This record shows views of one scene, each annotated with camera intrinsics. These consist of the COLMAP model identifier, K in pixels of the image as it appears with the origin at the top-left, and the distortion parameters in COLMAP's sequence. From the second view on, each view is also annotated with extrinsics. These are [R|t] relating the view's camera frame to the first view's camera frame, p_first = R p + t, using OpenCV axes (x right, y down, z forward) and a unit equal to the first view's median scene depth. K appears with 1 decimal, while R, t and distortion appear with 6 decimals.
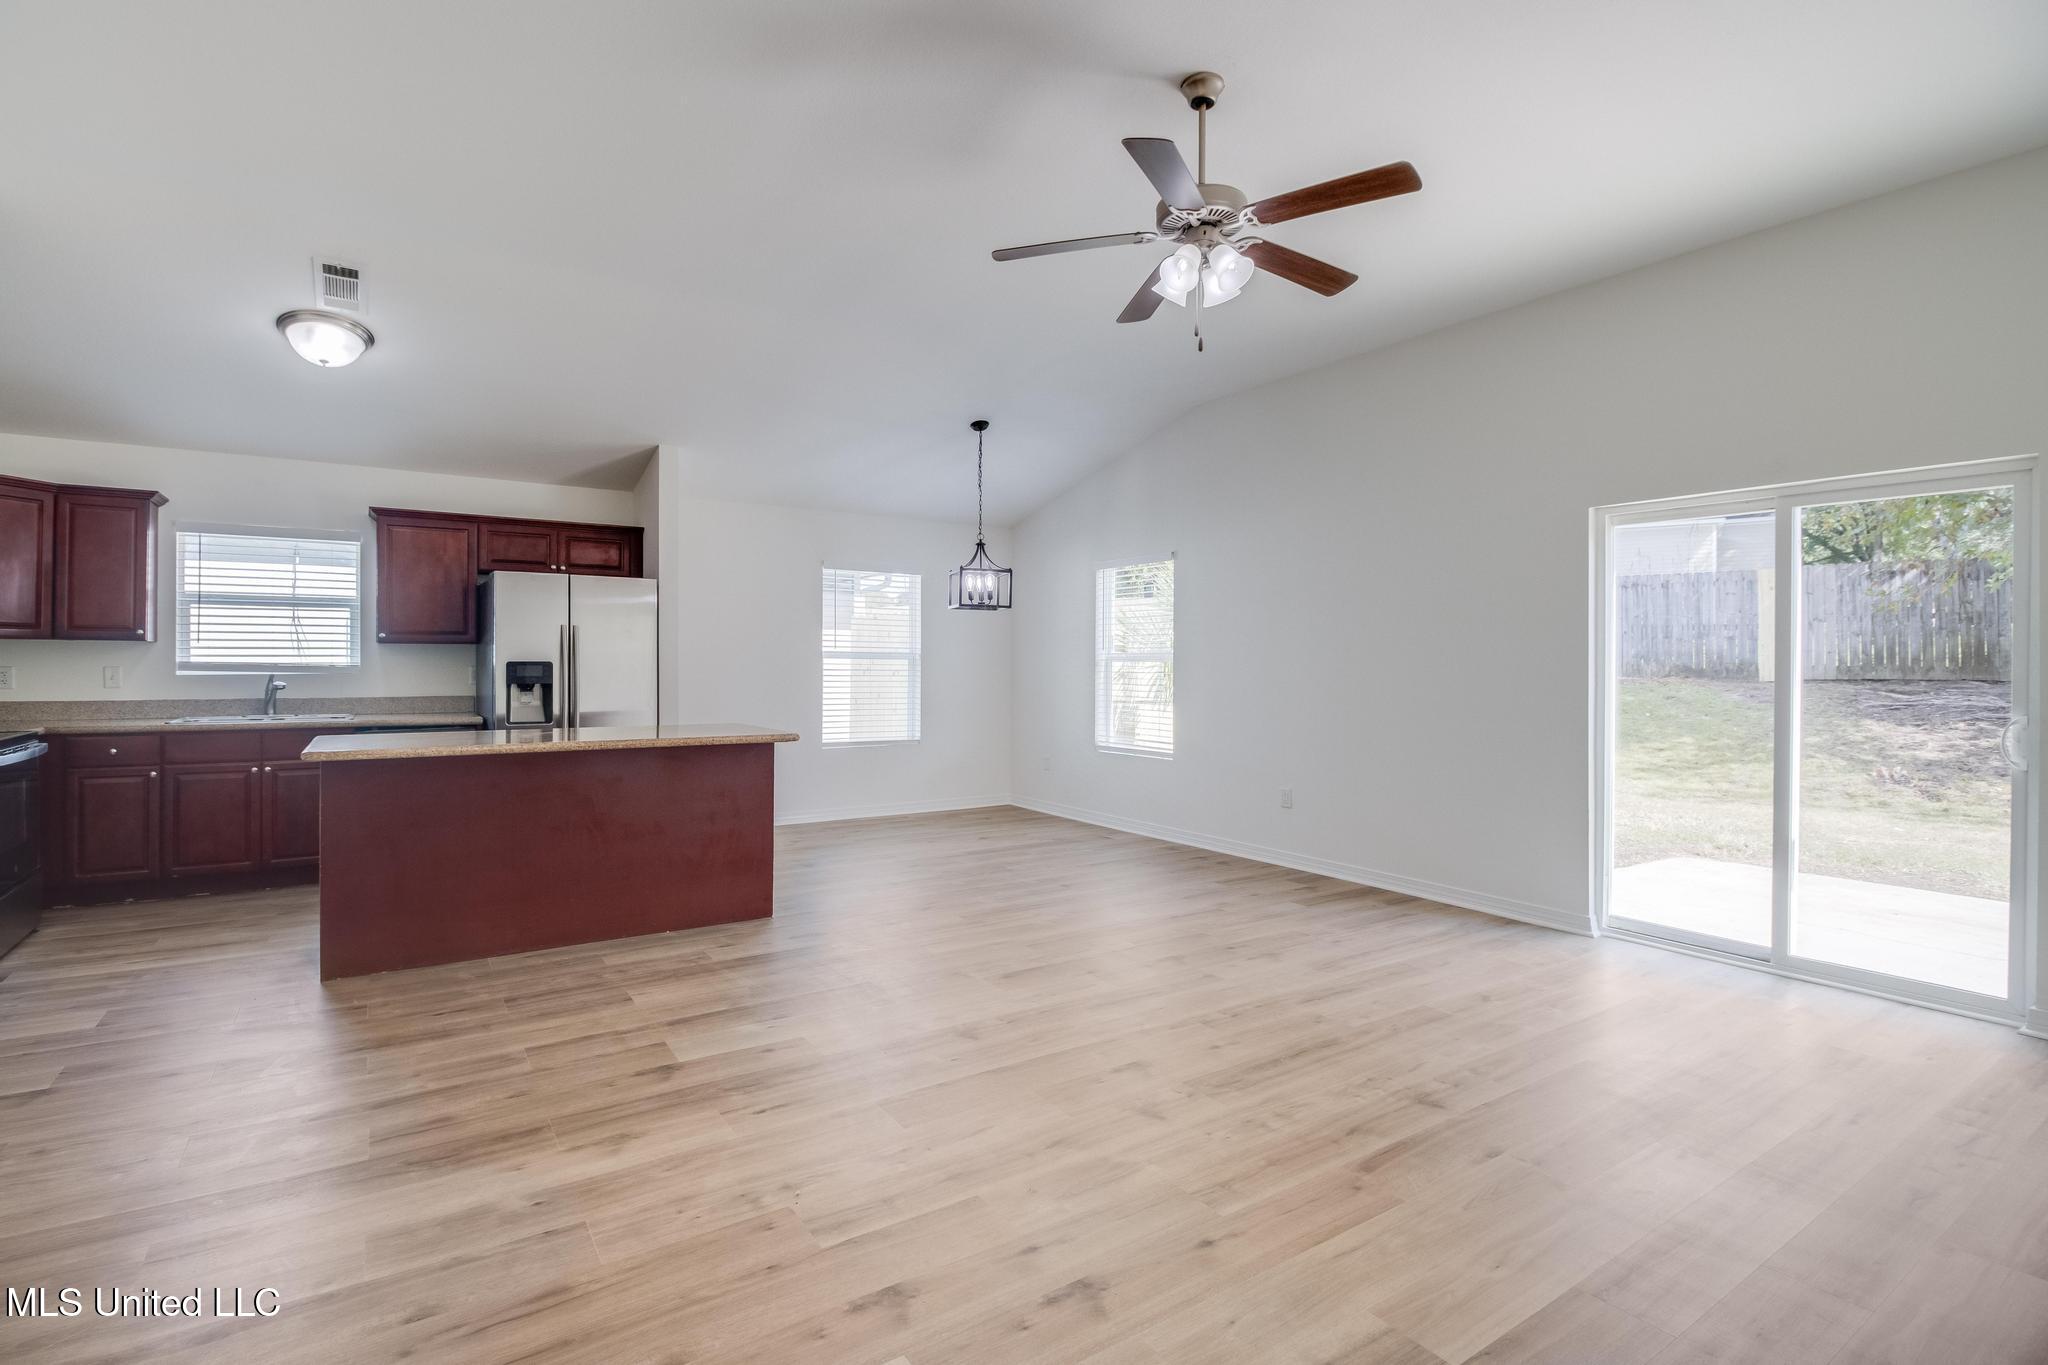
lens RADIAL K [[953.9, 0, 1008.3], [0, 953.9, 658.1], [0, 0, 1]] dist [-0.009810, -0.001648]
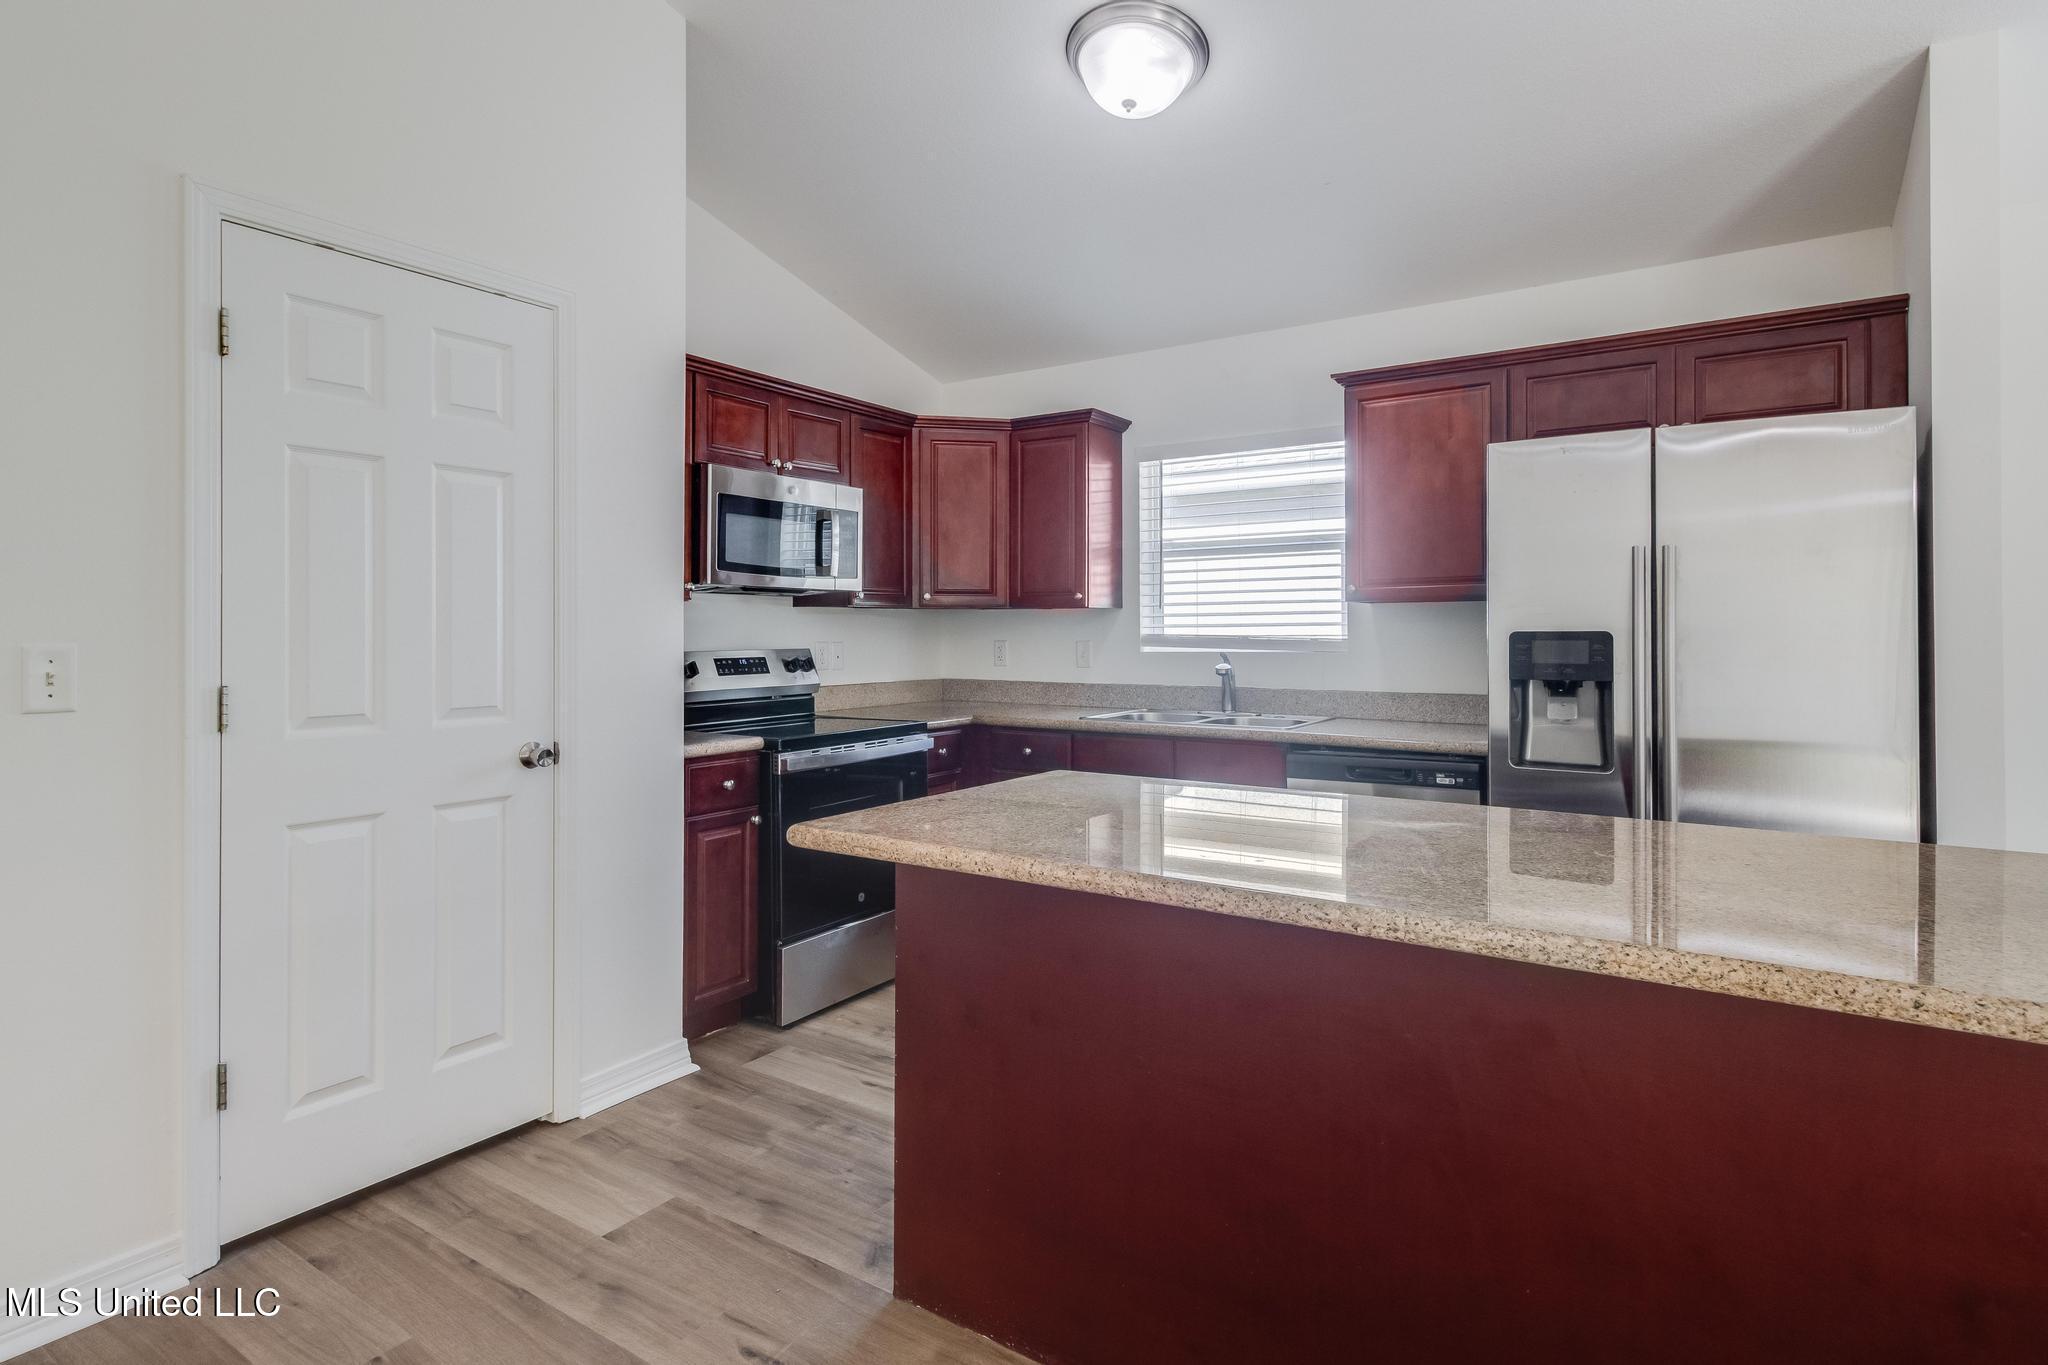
lens RADIAL K [[1061.4, 0, 1006.6], [0, 1061.4, 628.1], [0, 0, 1]] dist [0.003979, -0.004715]
pose [[0.377642, -0.007812, -0.925919, -0.176515], [0.007967, 0.999955, -0.005187, 0.003034], [0.925917, -0.005418, 0.377688, 0.743355]]
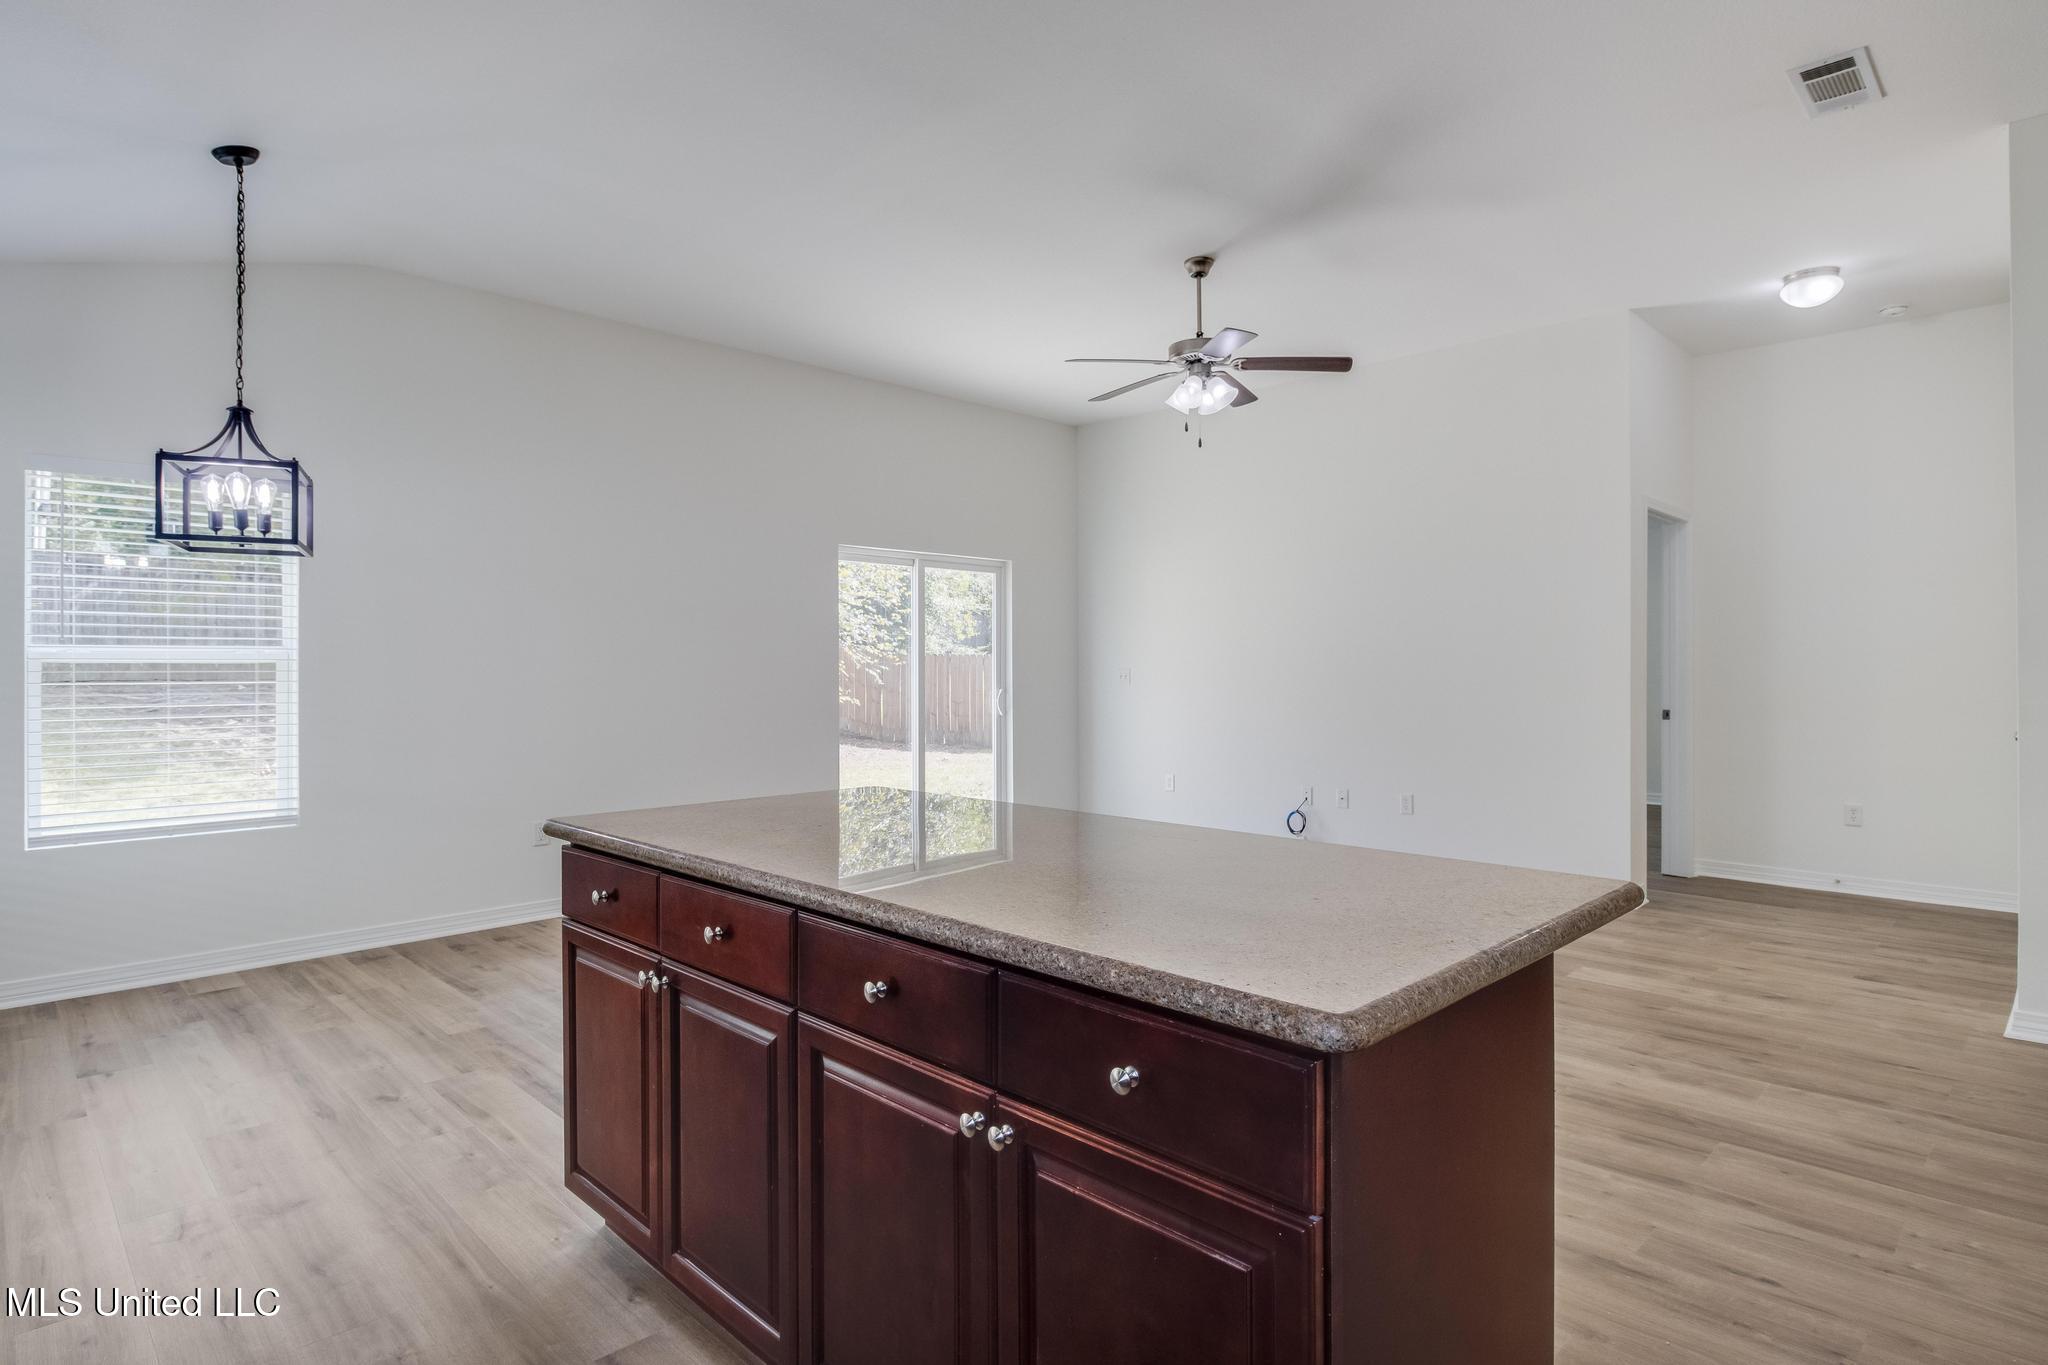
lens RADIAL K [[1061.4, 0, 1005.0], [0, 1061.4, 679.8], [0, 0, 1]] dist [0.003979, -0.004715]
pose [[-0.181369, -0.014823, 0.983303, -0.940567], [-0.004012, 0.999889, 0.014333, 0.004949], [-0.983407, -0.001345, -0.181408, 1.117158]]
